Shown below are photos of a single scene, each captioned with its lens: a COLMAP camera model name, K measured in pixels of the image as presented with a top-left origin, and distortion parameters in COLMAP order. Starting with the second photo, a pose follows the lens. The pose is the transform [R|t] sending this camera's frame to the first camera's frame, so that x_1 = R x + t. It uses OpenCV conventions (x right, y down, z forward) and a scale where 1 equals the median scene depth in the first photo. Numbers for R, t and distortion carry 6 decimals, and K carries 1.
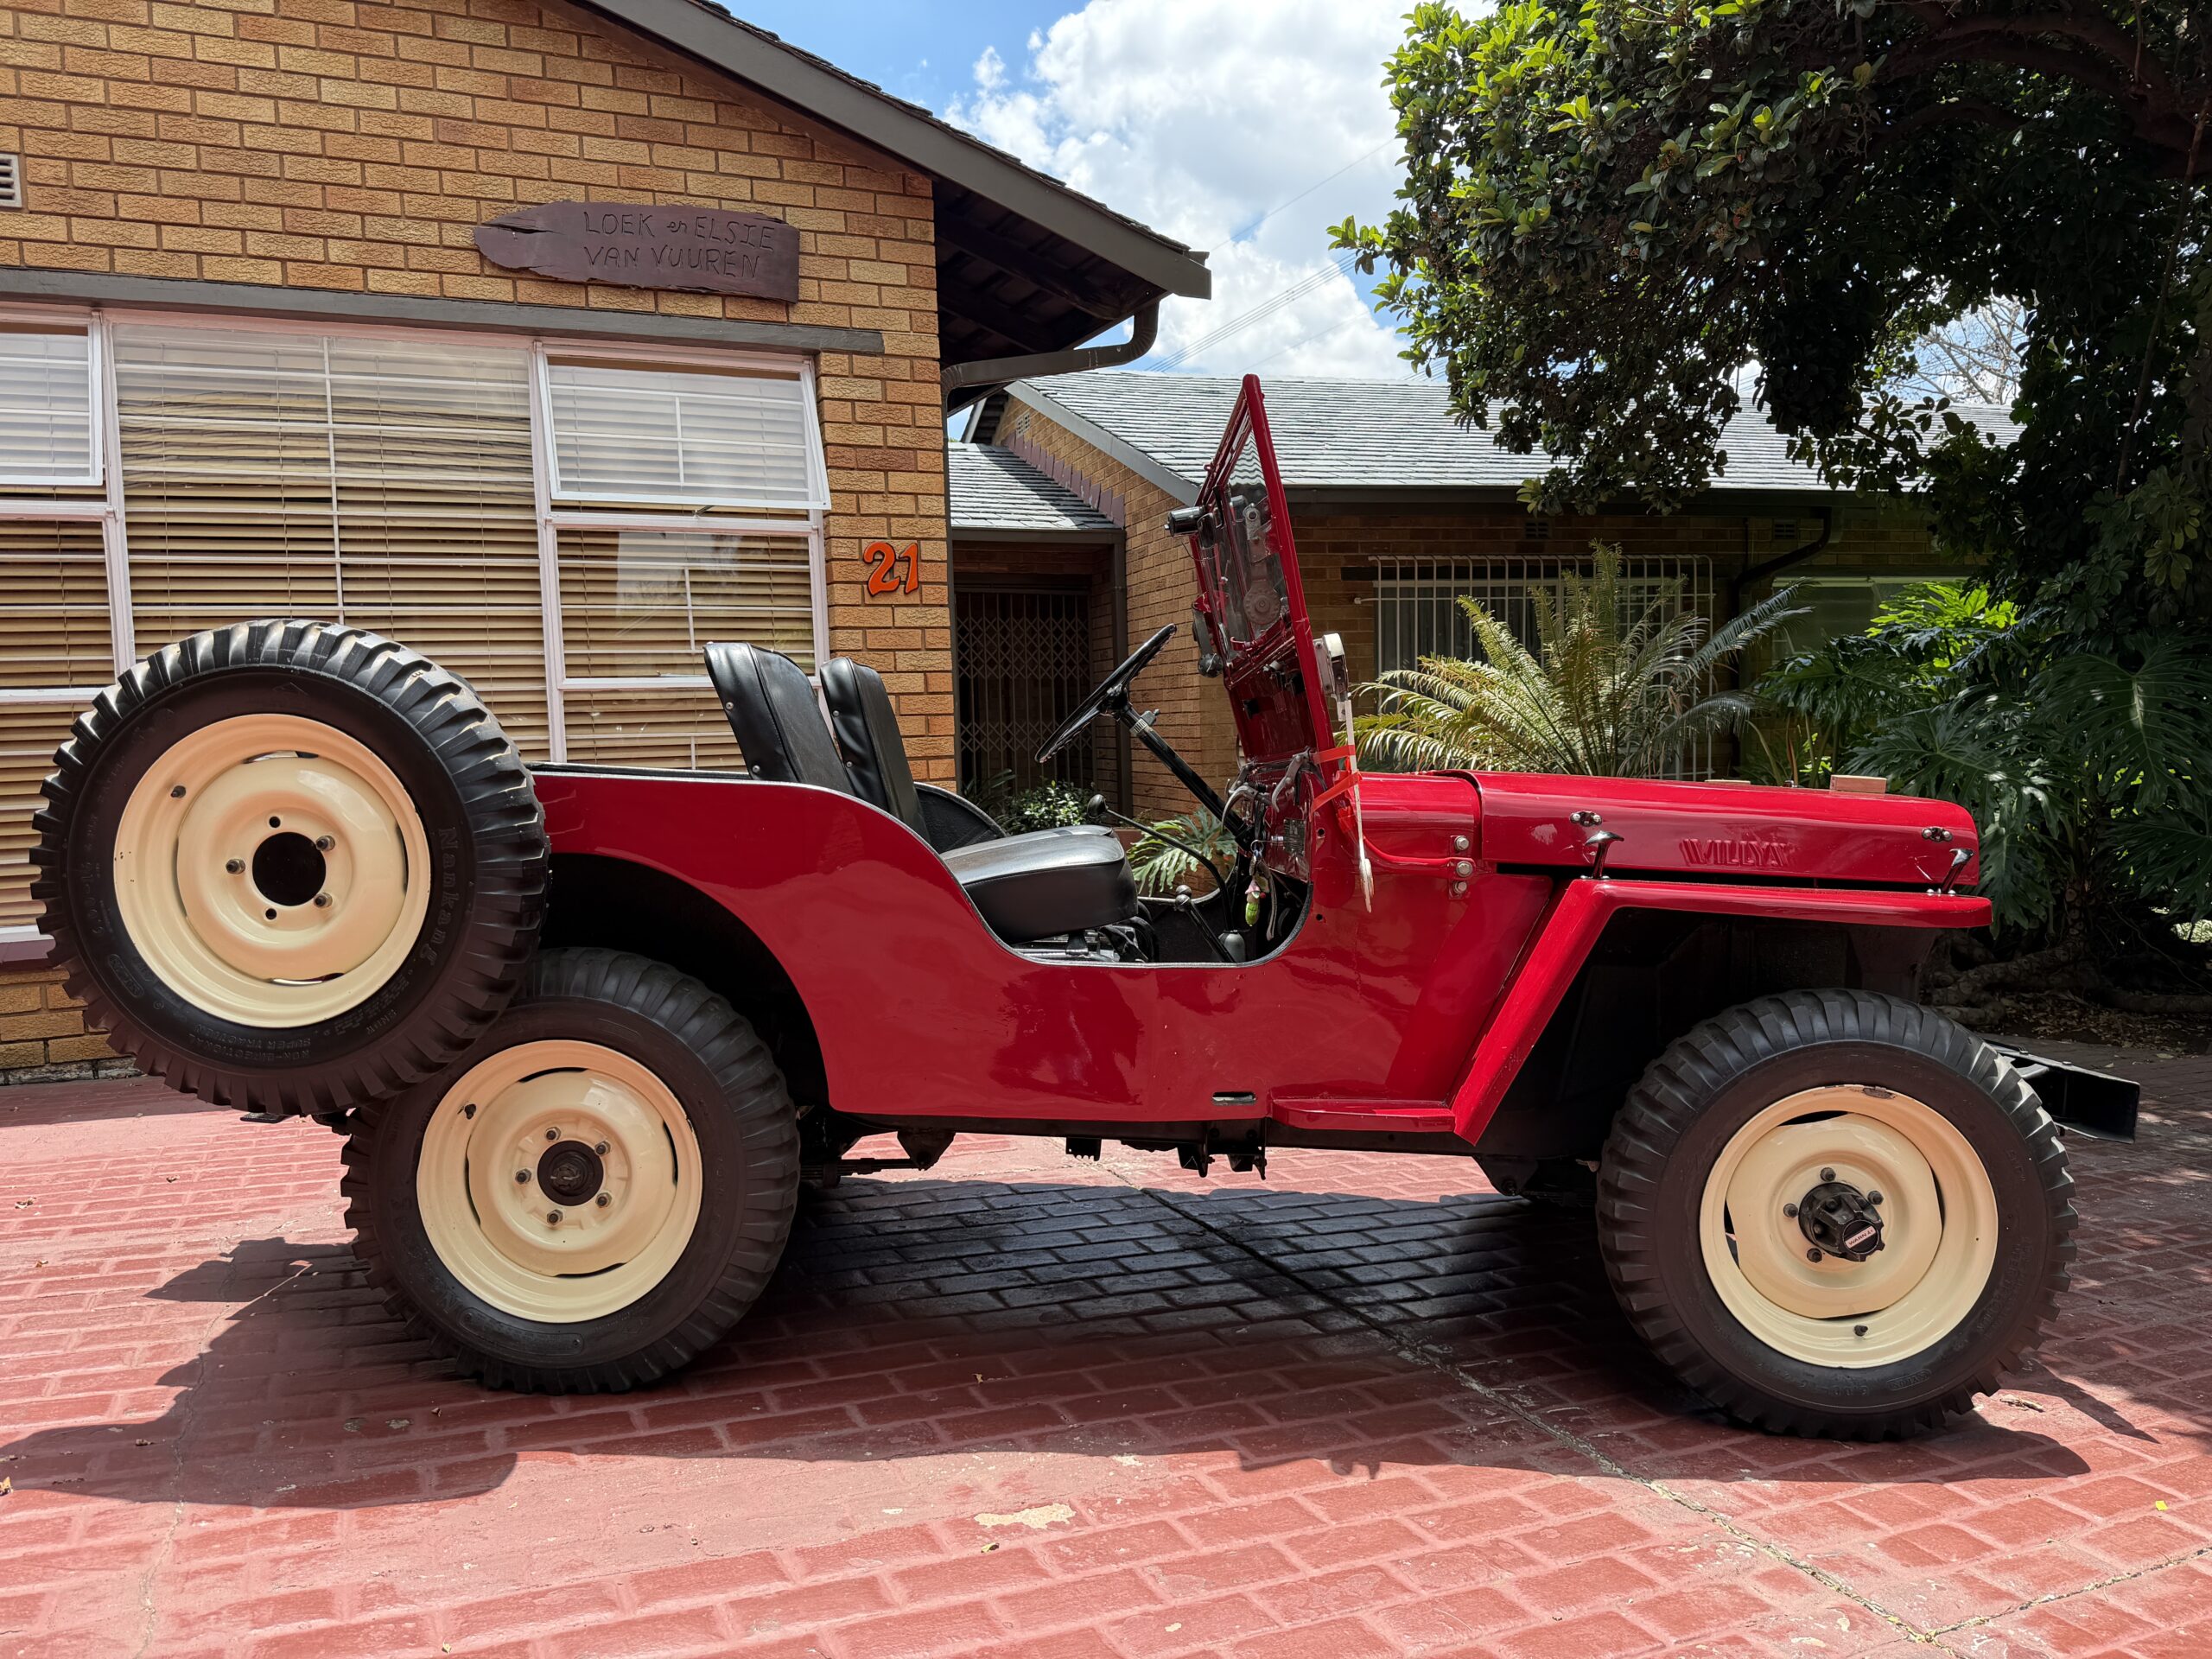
lens RADIAL K [[1574.8, 0, 1113.9], [0, 1574.8, 838.3], [0, 0, 1]] dist [0.030062, -0.046237]
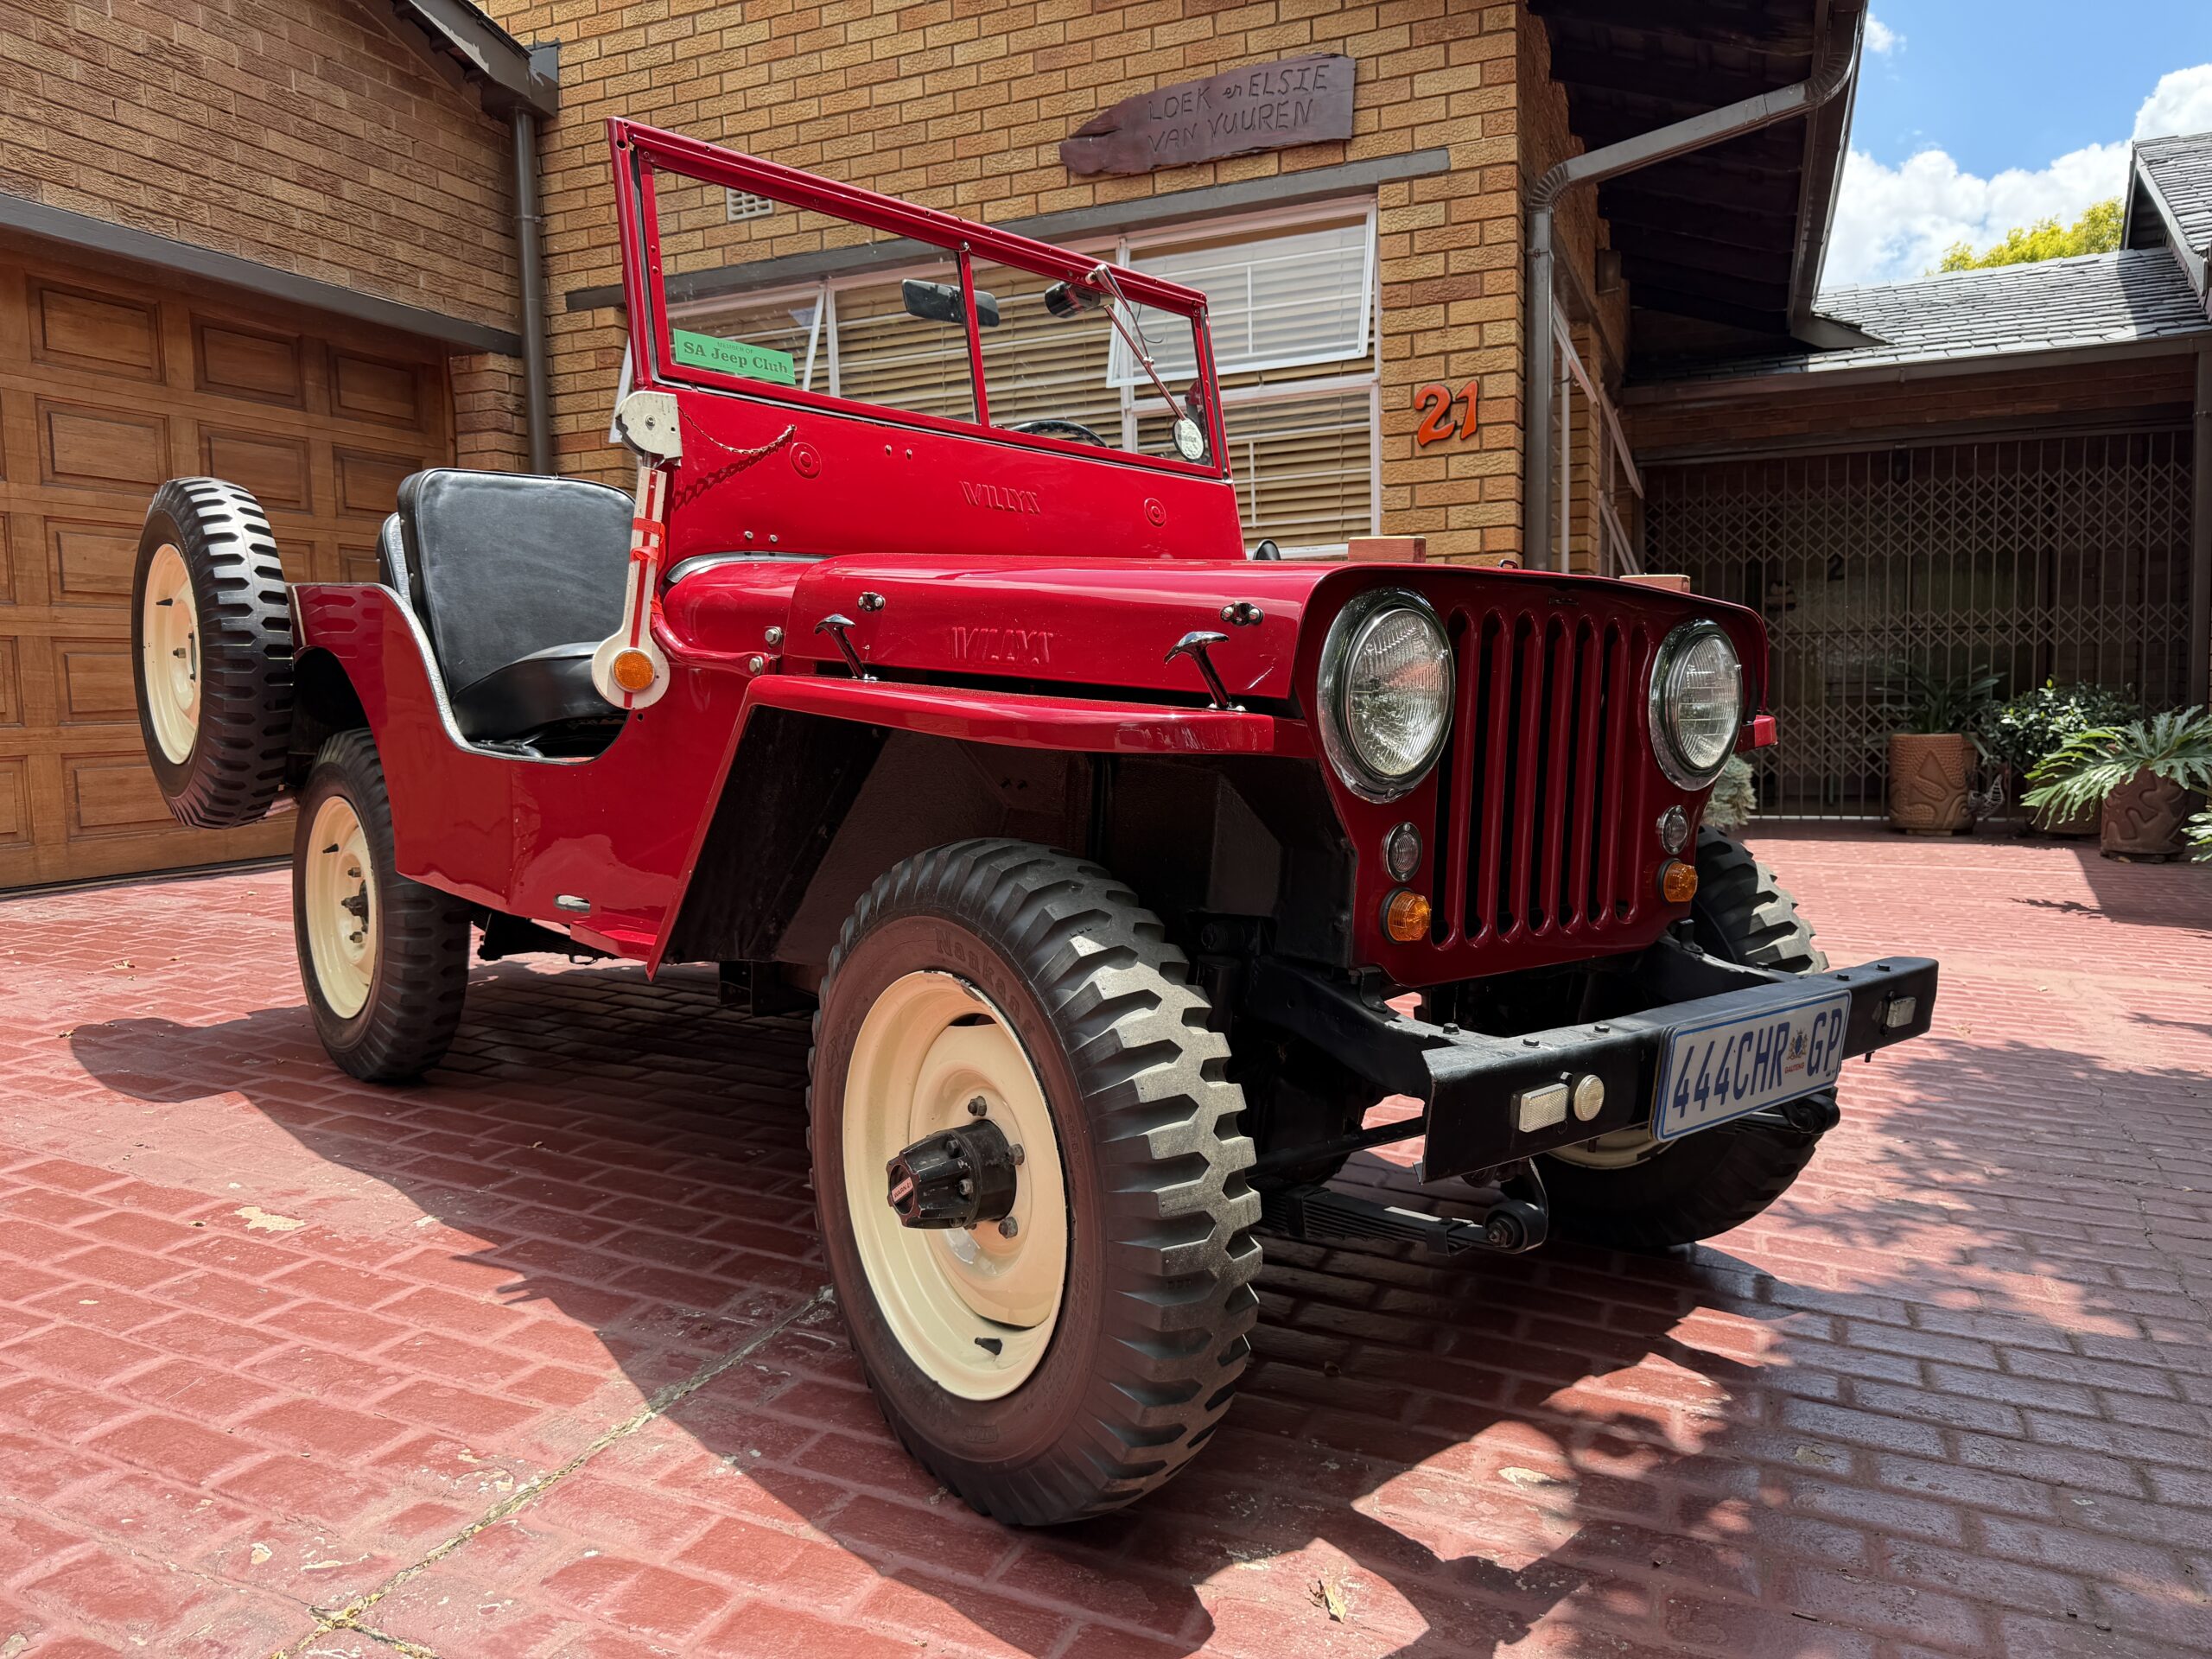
lens RADIAL K [[1574.8, 0, 1071.2], [0, 1574.8, 828.6], [0, 0, 1]] dist [0.030062, -0.046237]
pose [[0.663580, 0.075440, -0.744292, 0.411610], [-0.042674, 0.997100, 0.063017, 0.018228], [0.746887, -0.010054, 0.664875, 0.240958]]
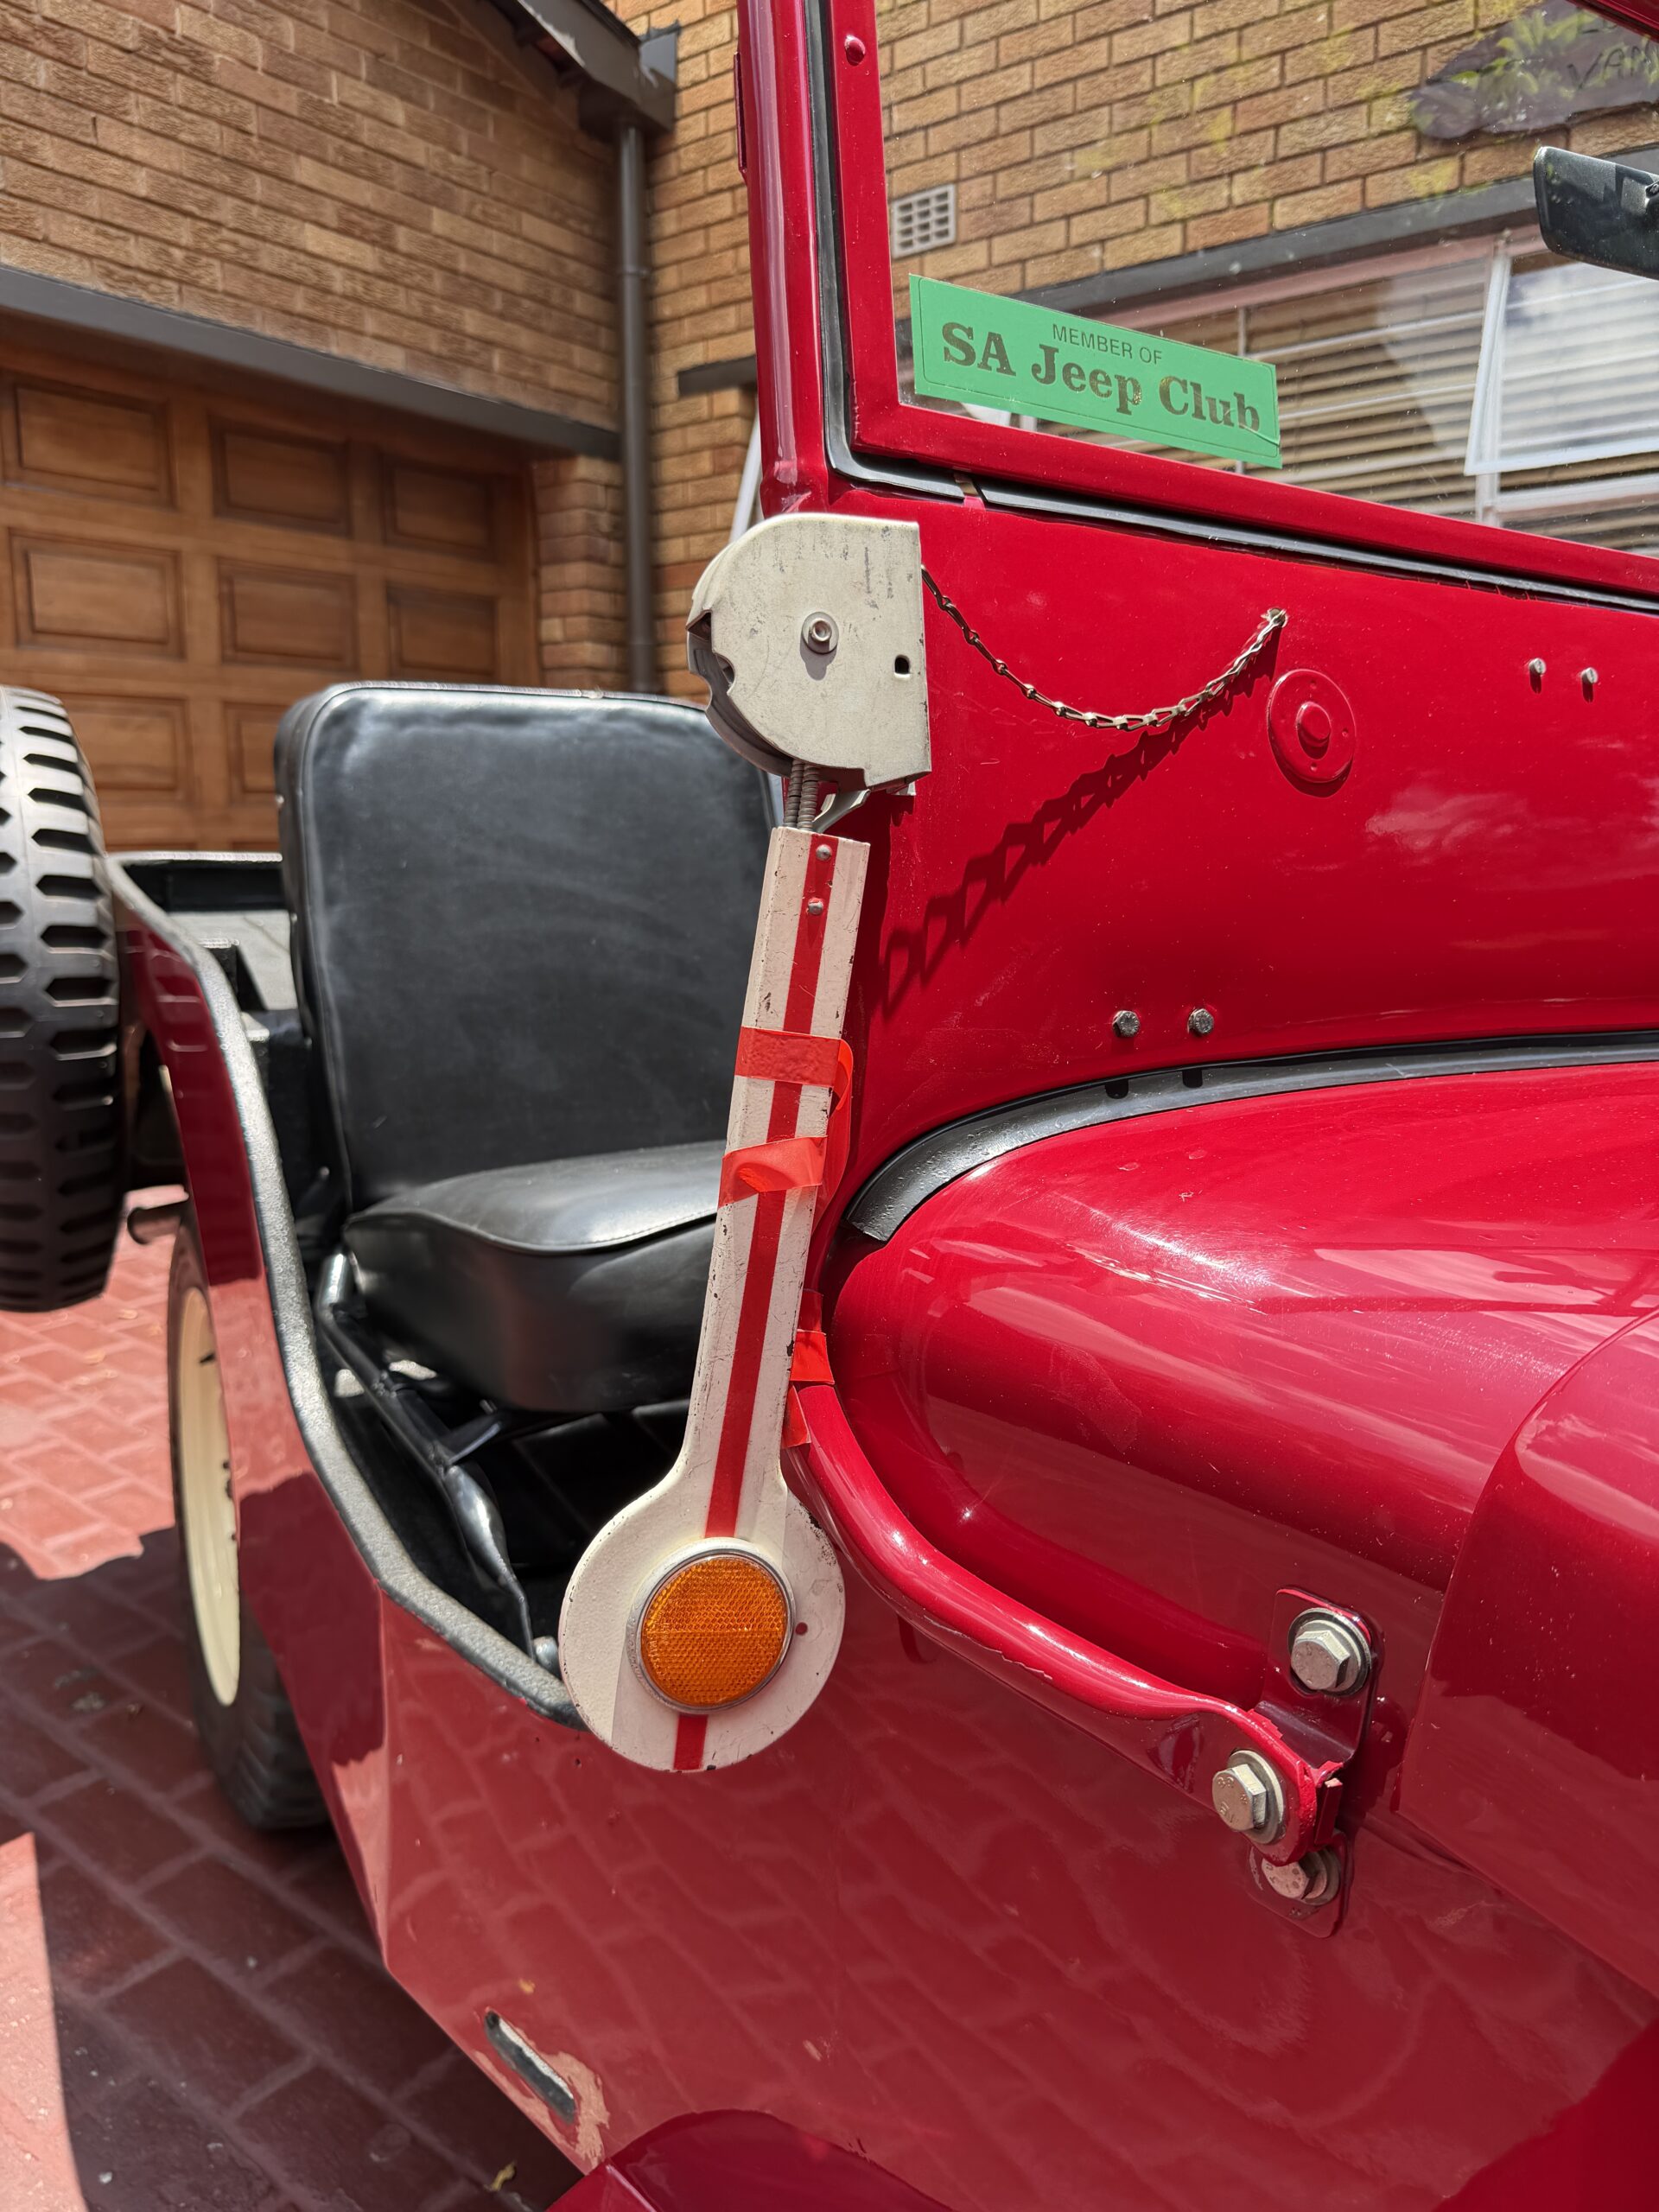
lens RADIAL K [[1574.8, 0, 797.3], [0, 1574.8, 1091.6], [0, 0, 1]] dist [0.030062, -0.046237]
pose [[0.468386, 0.177287, -0.865554, 0.145440], [-0.065807, 0.983940, 0.165925, -0.038929], [0.881070, -0.020758, 0.472531, 0.370044]]
